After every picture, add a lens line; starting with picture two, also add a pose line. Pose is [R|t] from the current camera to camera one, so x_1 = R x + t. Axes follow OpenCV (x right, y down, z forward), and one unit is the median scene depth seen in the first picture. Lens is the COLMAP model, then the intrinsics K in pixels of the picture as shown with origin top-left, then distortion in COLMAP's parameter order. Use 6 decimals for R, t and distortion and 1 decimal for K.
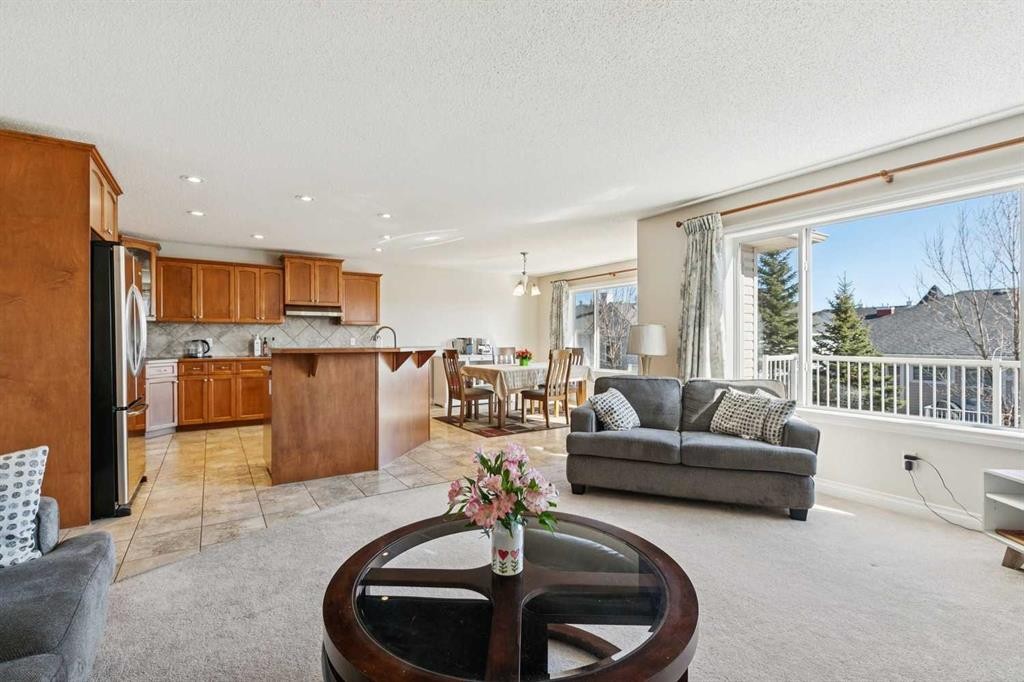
lens RADIAL K [[465.0, 0, 506.7], [0, 465.0, 341.3], [0, 0, 1]] dist [0.004292, 0.000272]
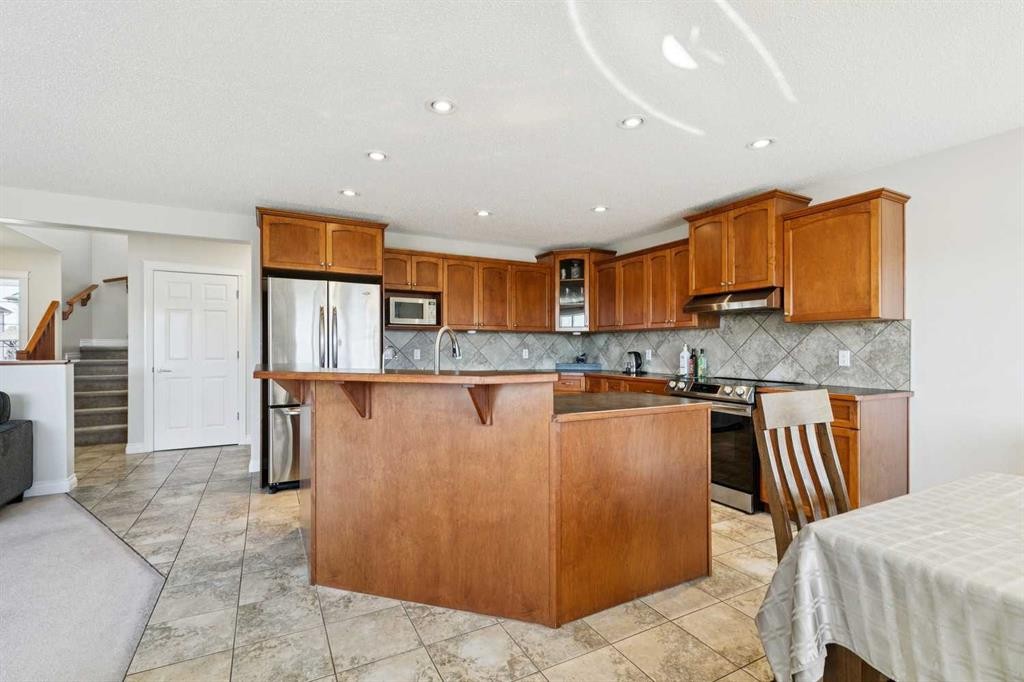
lens RADIAL K [[461.1, 0, 507.1], [0, 461.1, 346.7], [0, 0, 1]] dist [0.005095, 0.000216]
pose [[-0.082387, -0.002500, -0.996597, 0.174204], [-0.007780, 0.999968, -0.001865, -0.008658], [0.996570, 0.007600, -0.082403, 0.844613]]
